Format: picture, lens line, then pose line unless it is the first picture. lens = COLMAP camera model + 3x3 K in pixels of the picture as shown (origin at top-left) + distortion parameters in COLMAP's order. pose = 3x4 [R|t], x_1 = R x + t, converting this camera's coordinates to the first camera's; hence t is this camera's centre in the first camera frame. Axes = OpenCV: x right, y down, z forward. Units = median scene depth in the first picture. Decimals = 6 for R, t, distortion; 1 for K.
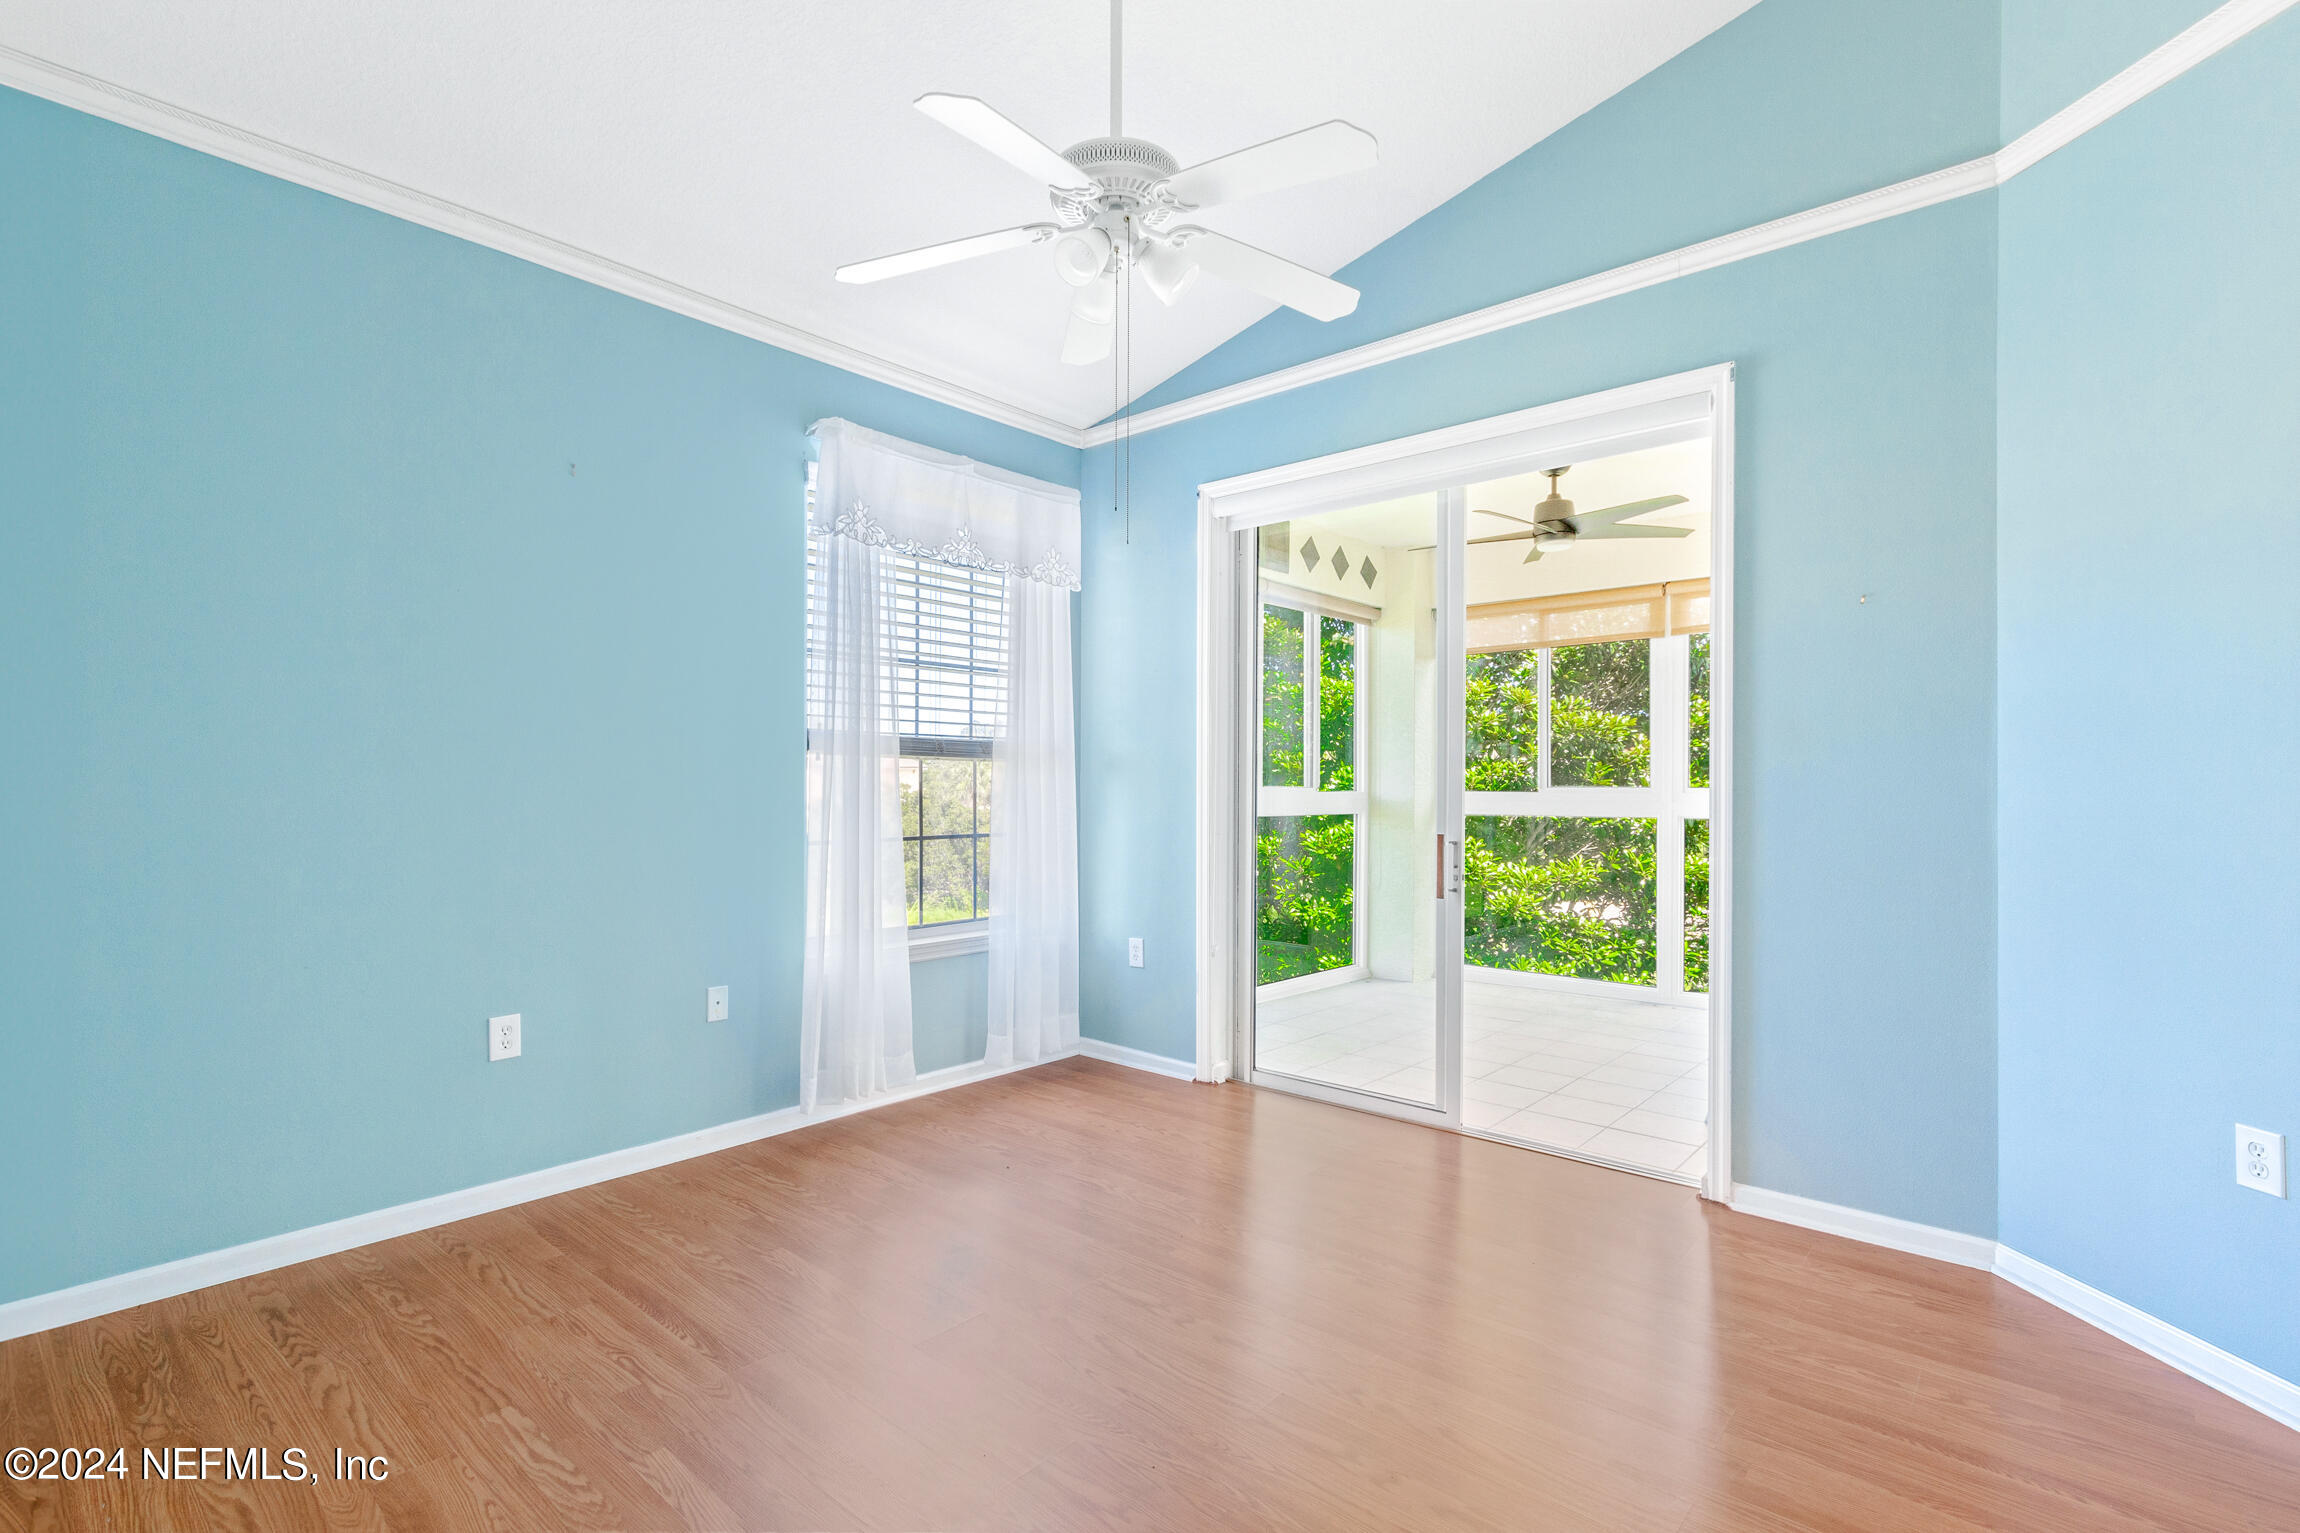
lens RADIAL K [[1059.9, 0, 1141.5], [0, 1059.9, 783.6], [0, 0, 1]] dist [0.005218, 0.000314]
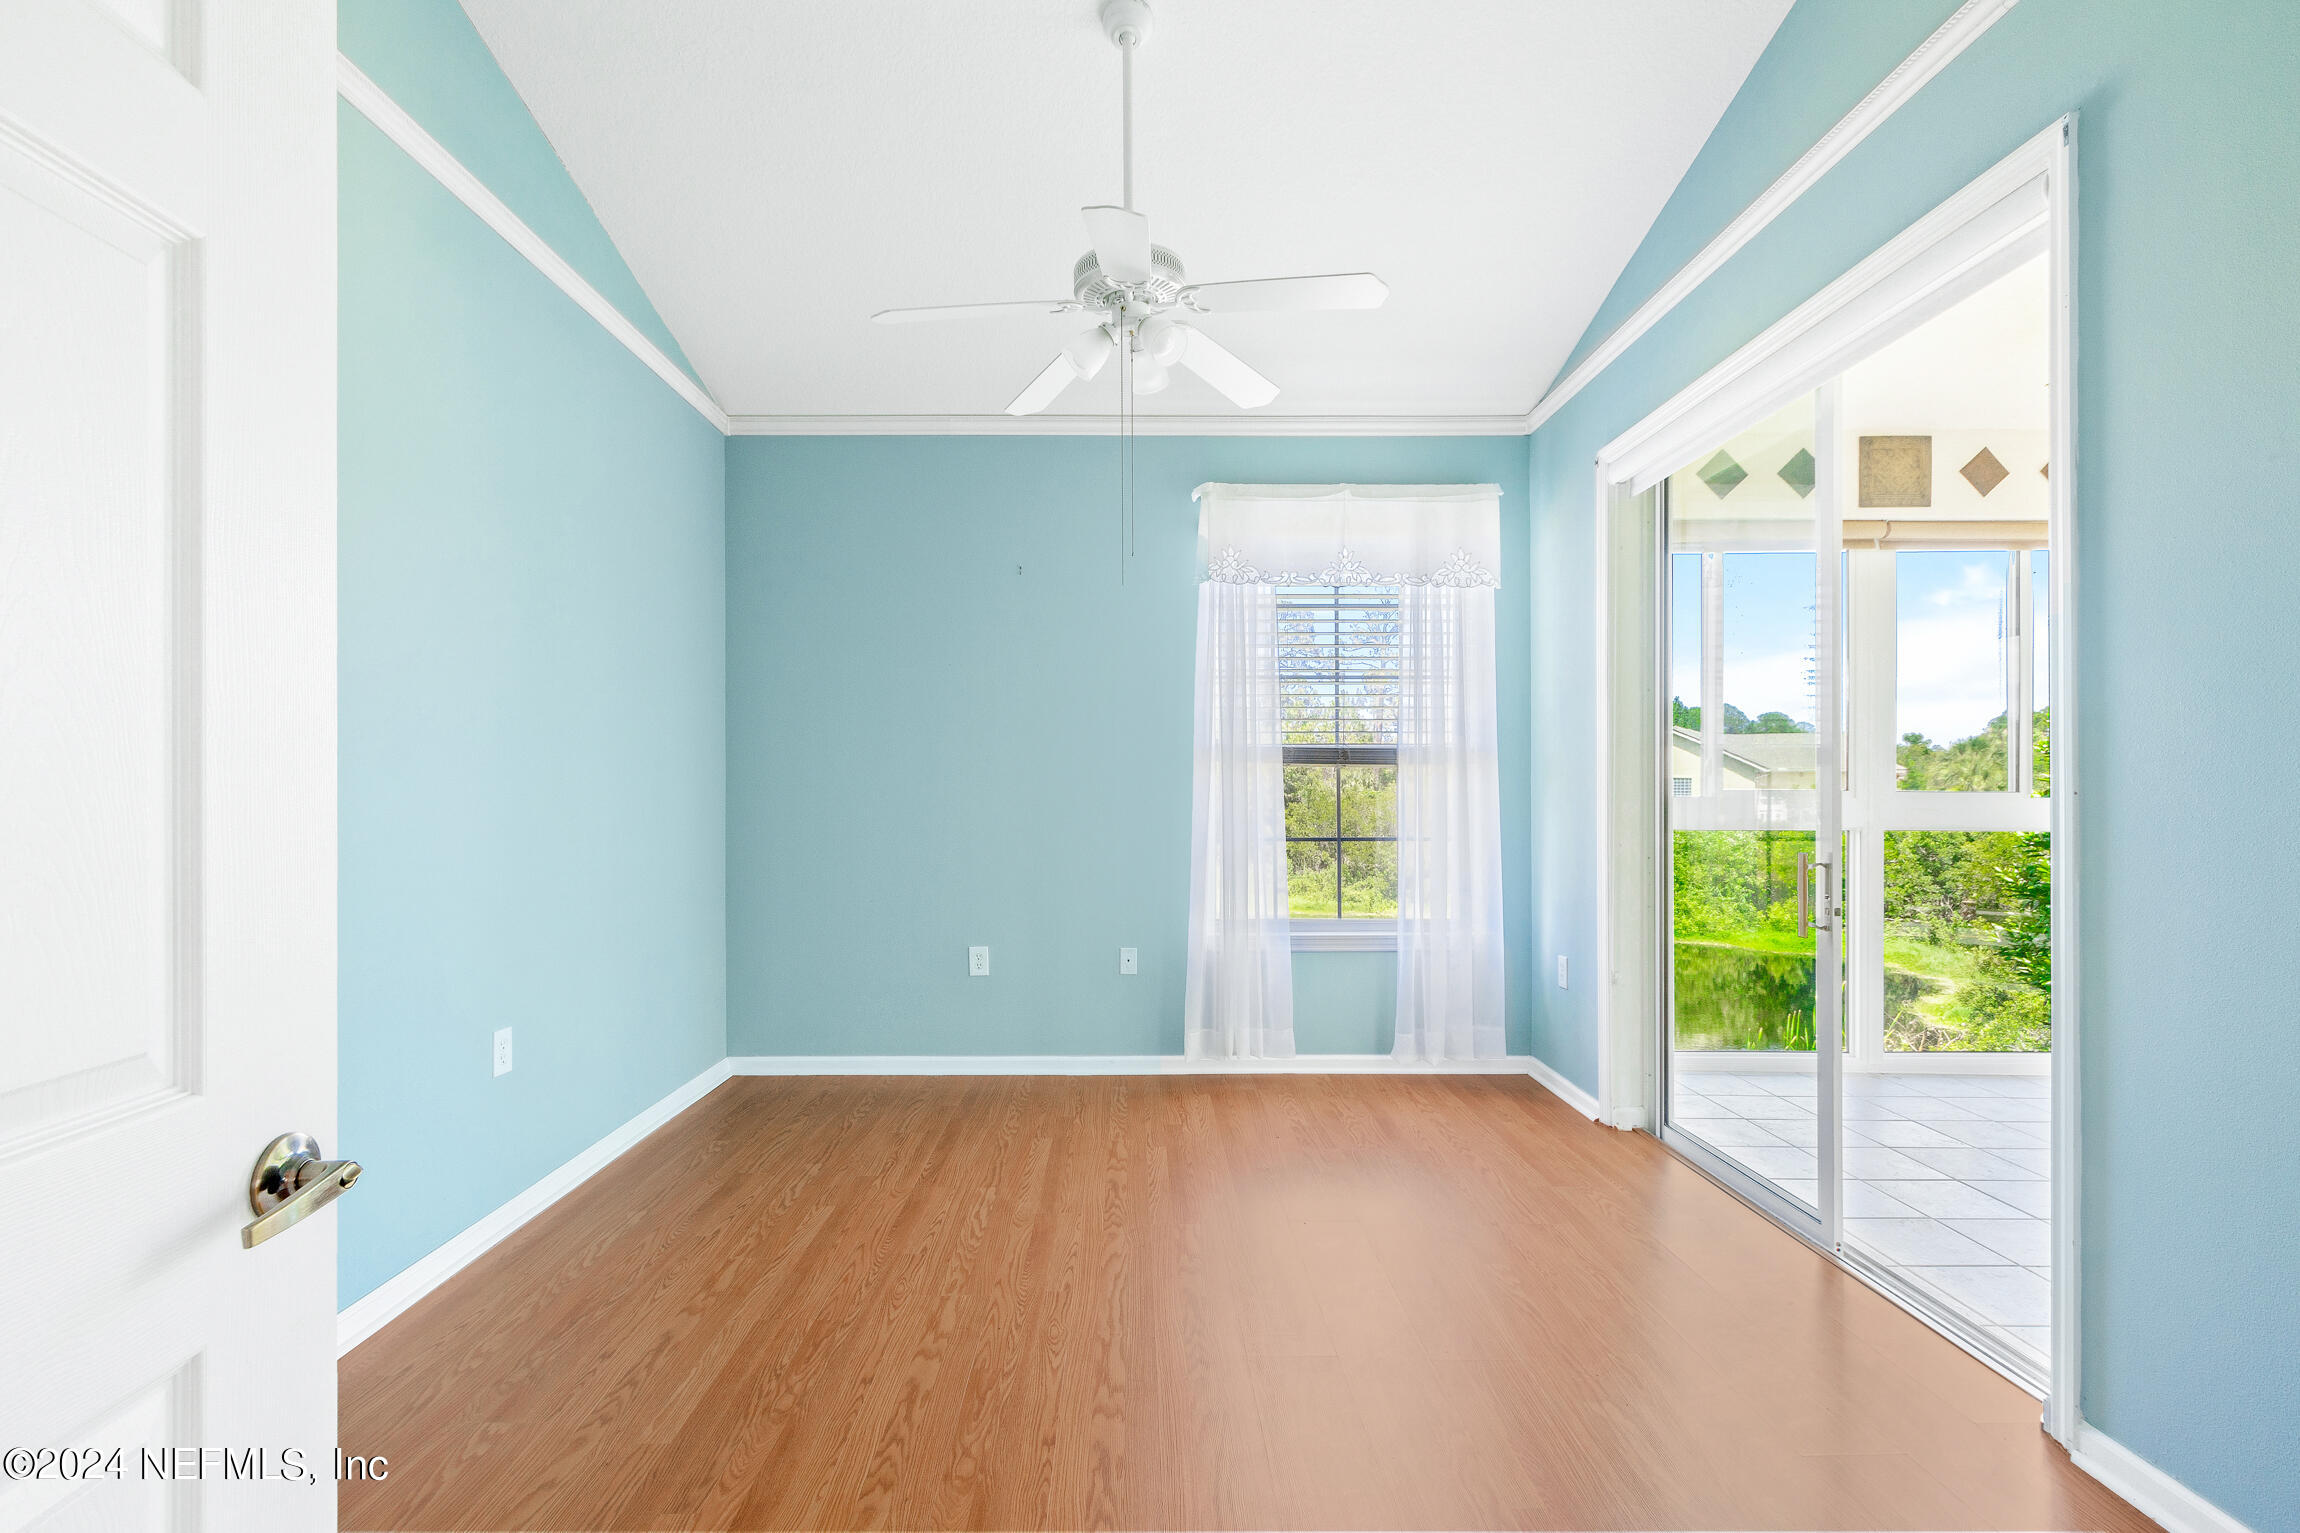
lens RADIAL K [[1059.9, 0, 1141.5], [0, 1059.9, 783.6], [0, 0, 1]] dist [0.005218, 0.000314]
pose [[0.670750, -0.010855, -0.741604, 0.520896], [0.003763, 0.999930, -0.011232, 0.006613], [0.741674, 0.004743, 0.670744, 0.136877]]
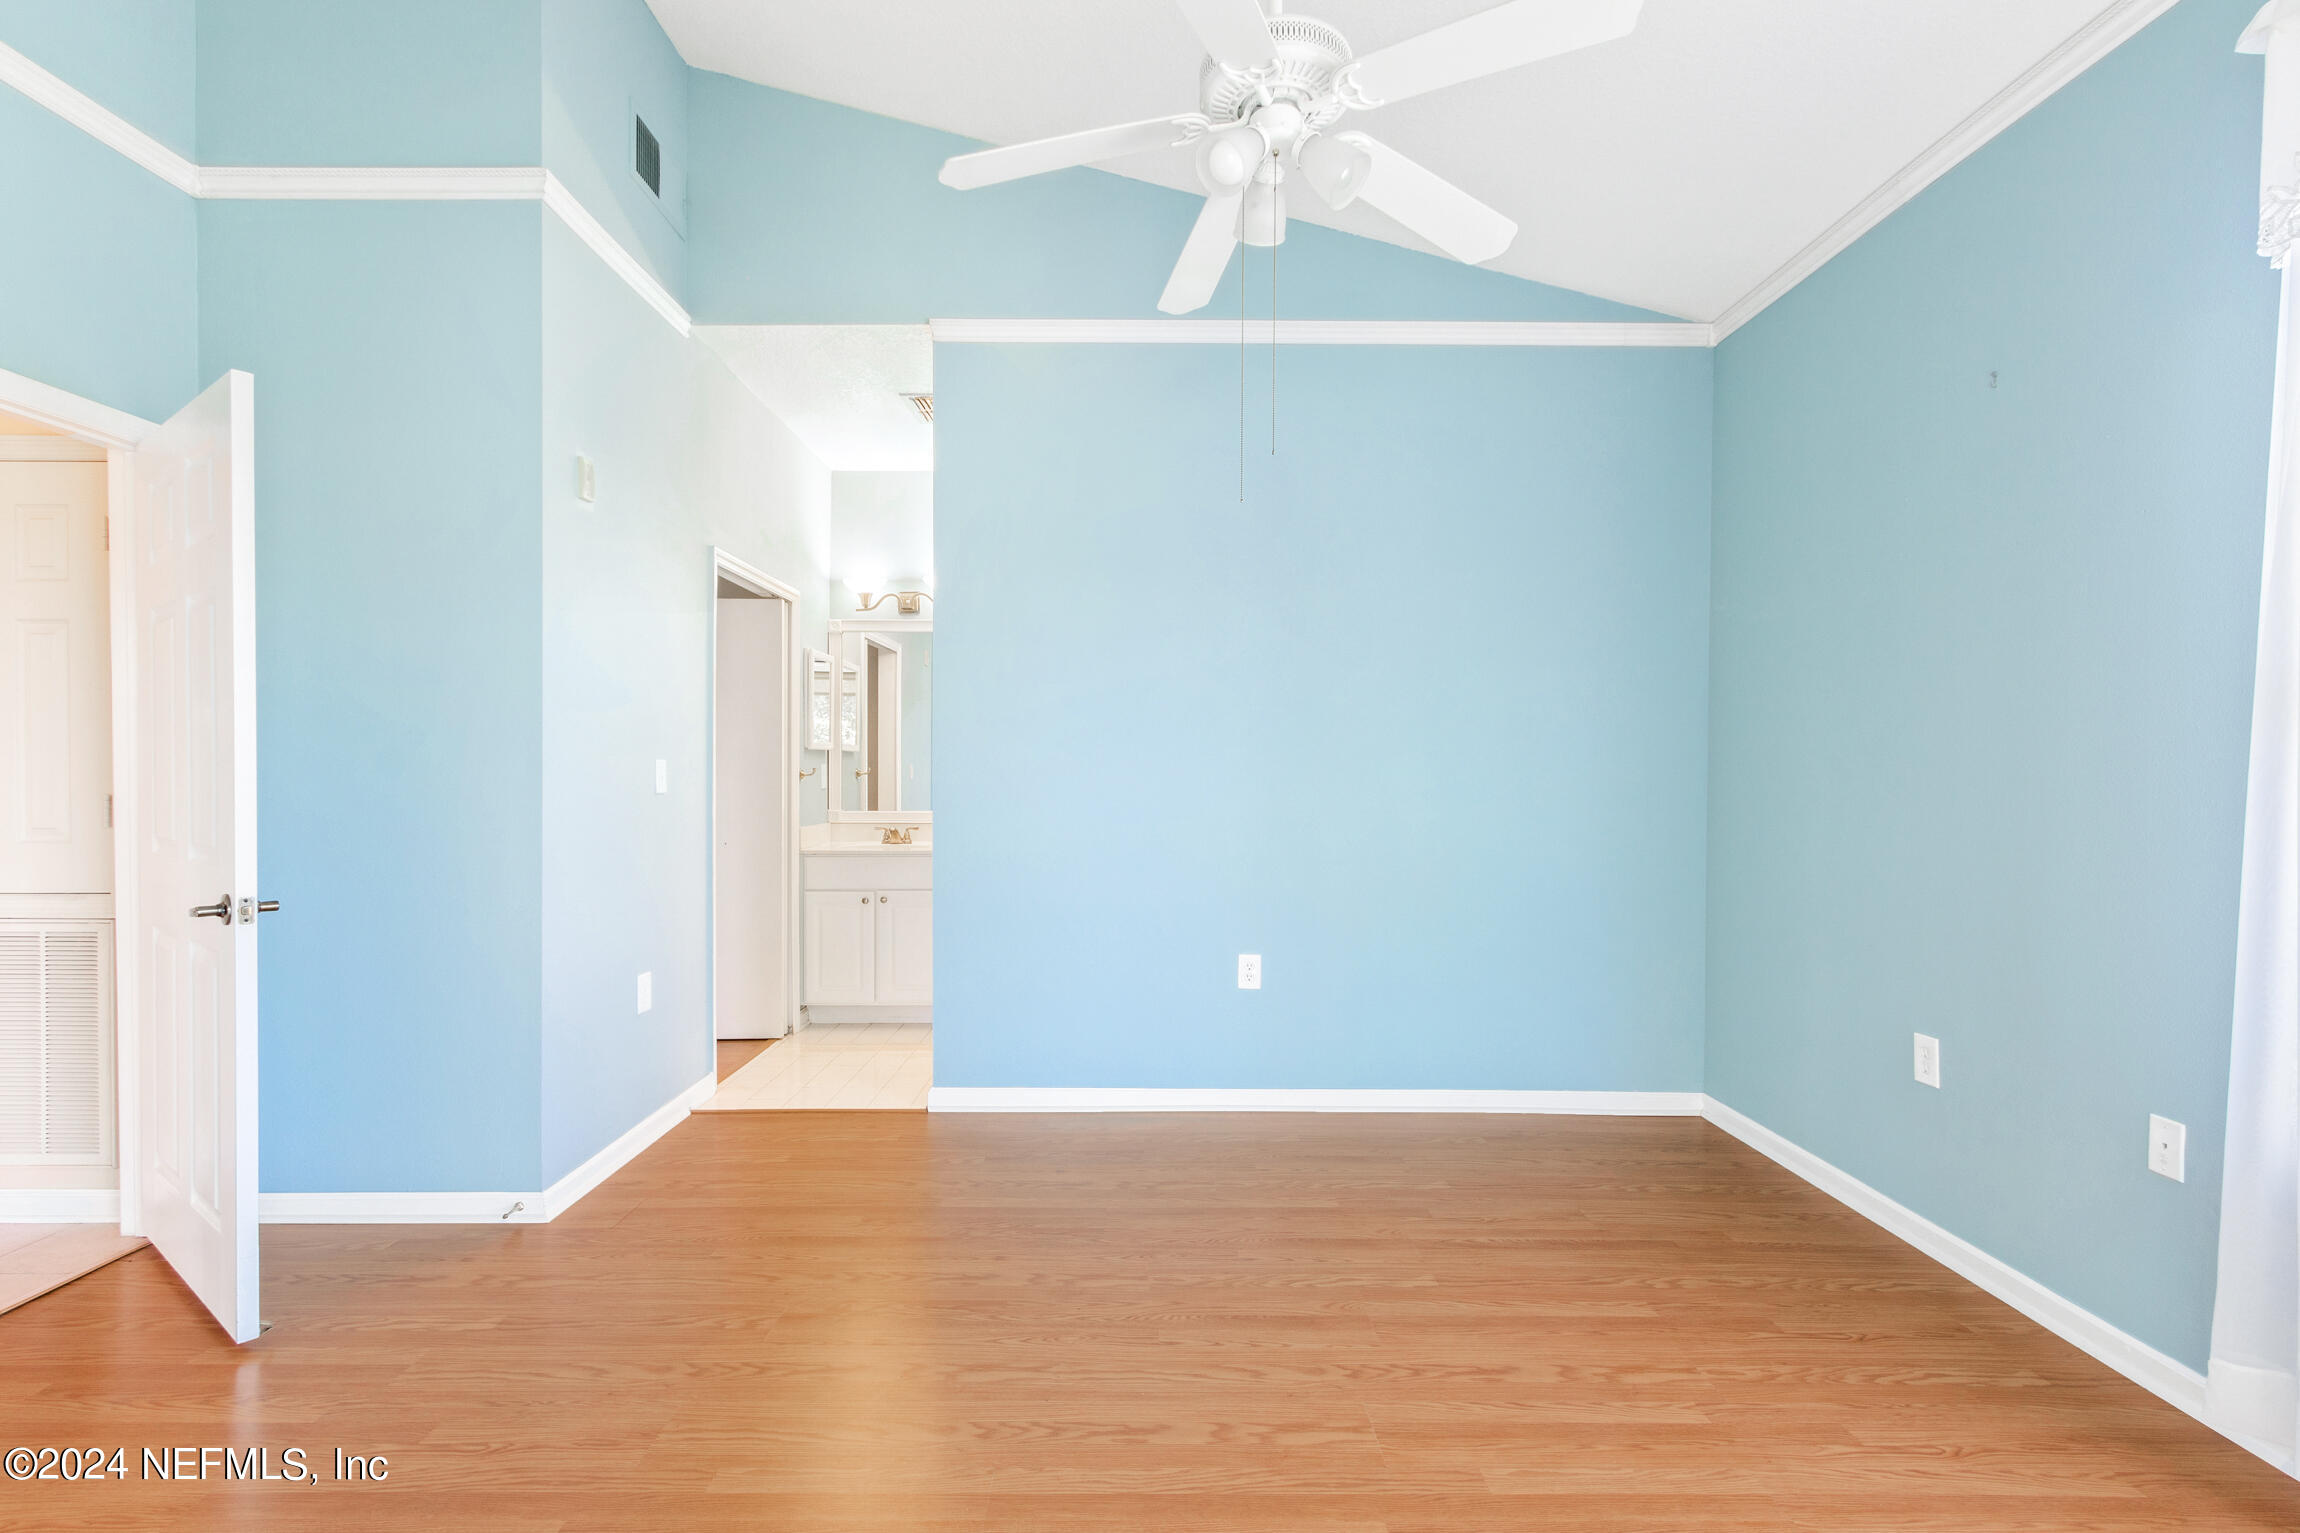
lens RADIAL K [[1078.6, 0, 1144.1], [0, 1078.6, 773.6], [0, 0, 1]] dist [0.001755, -0.000484]
pose [[-0.745969, -0.006132, -0.665953, 0.398900], [-0.010766, 0.999938, 0.002853, 0.000675], [0.665894, 0.009298, -0.745988, 0.982721]]
